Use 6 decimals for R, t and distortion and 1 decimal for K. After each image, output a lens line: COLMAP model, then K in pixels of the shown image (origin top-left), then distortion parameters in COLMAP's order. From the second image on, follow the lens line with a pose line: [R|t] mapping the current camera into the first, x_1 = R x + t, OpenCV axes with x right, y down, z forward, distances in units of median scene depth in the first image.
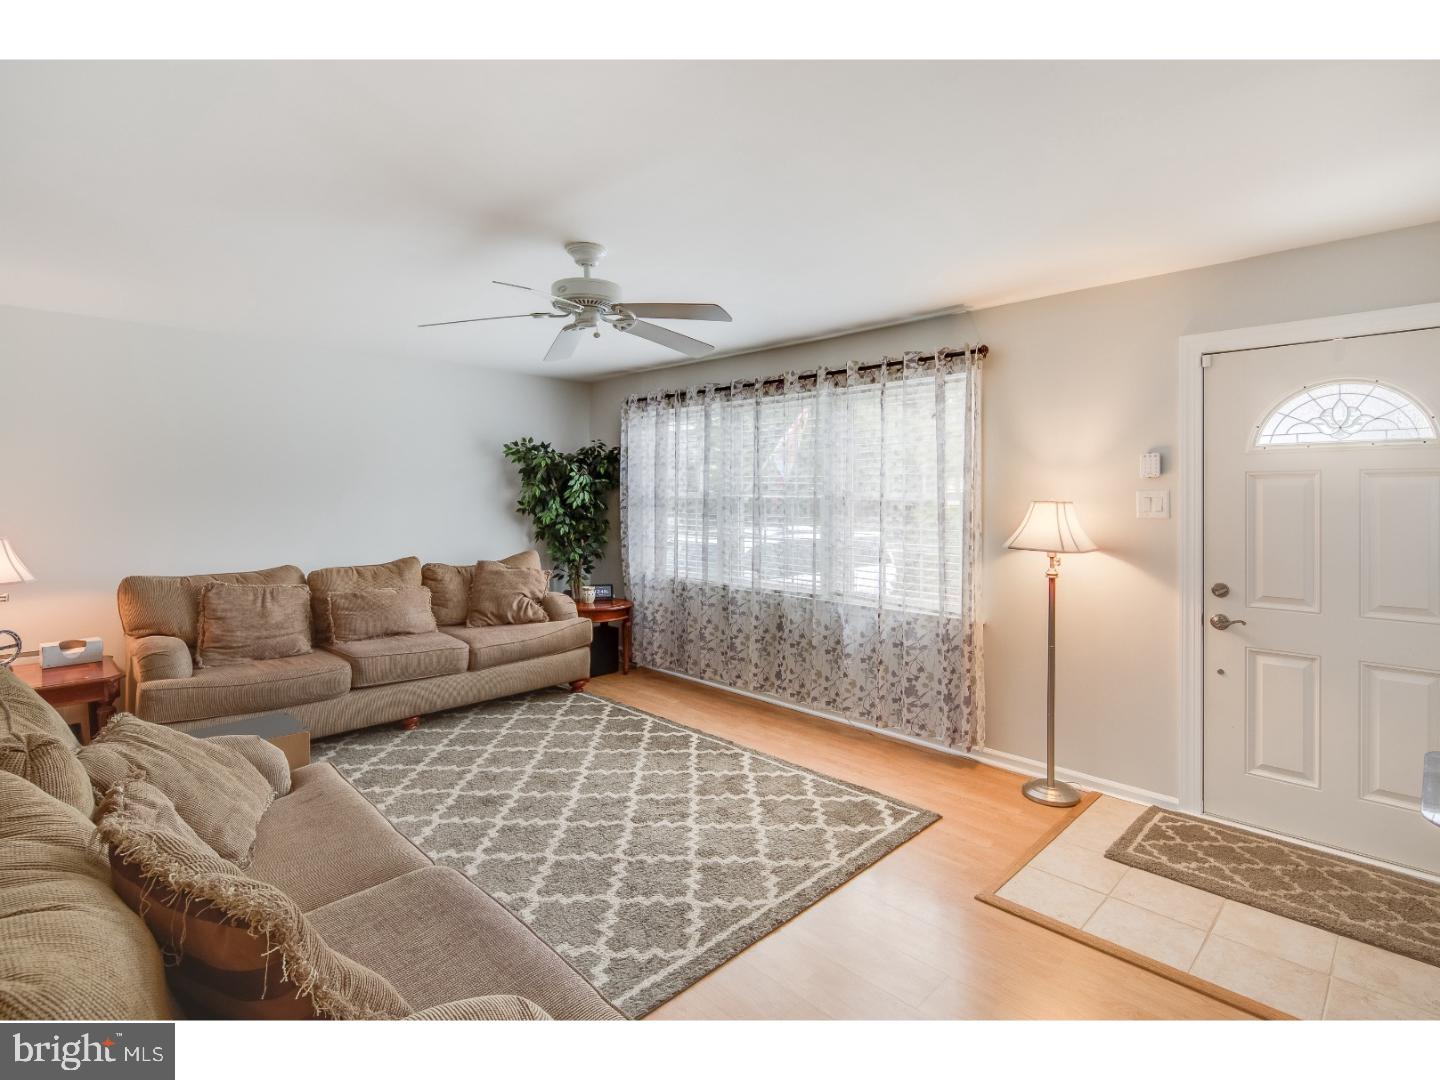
lens RADIAL K [[705.2, 0, 724.4], [0, 705.2, 561.2], [0, 0, 1]] dist [0.003206, -0.000561]
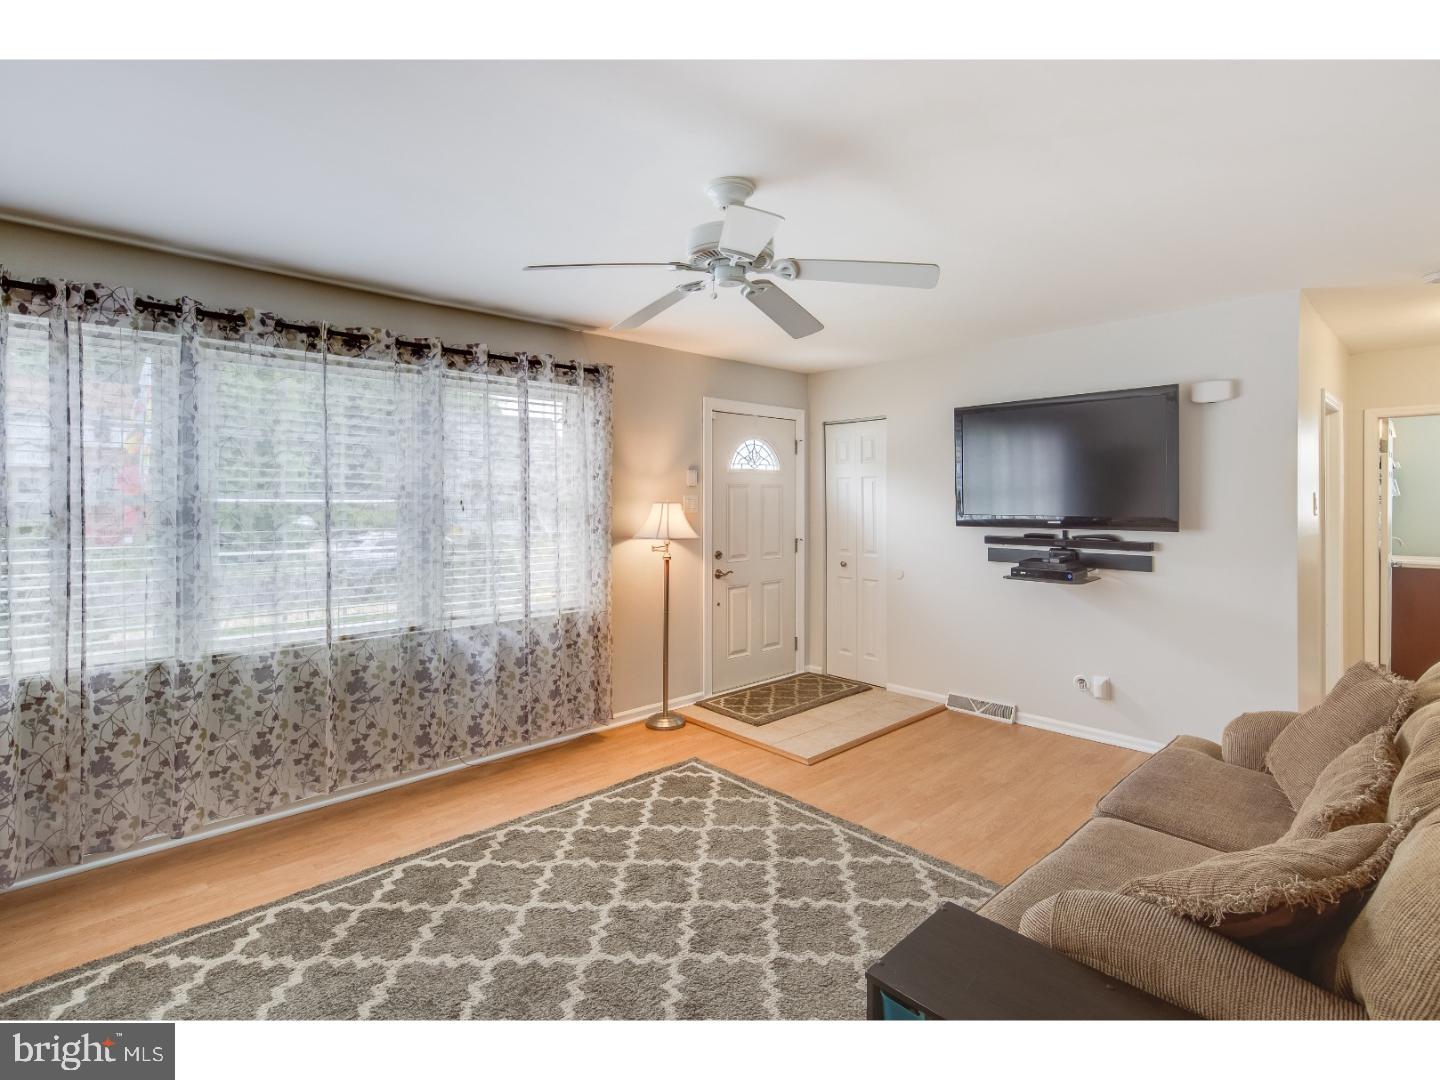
lens RADIAL K [[705.2, 0, 724.4], [0, 705.2, 561.2], [0, 0, 1]] dist [0.003206, -0.000561]
pose [[0.016929, -0.091651, 0.995647, -0.800652], [0.095138, 0.991420, 0.089644, -0.077200], [-0.995320, 0.093206, 0.025504, 0.799202]]
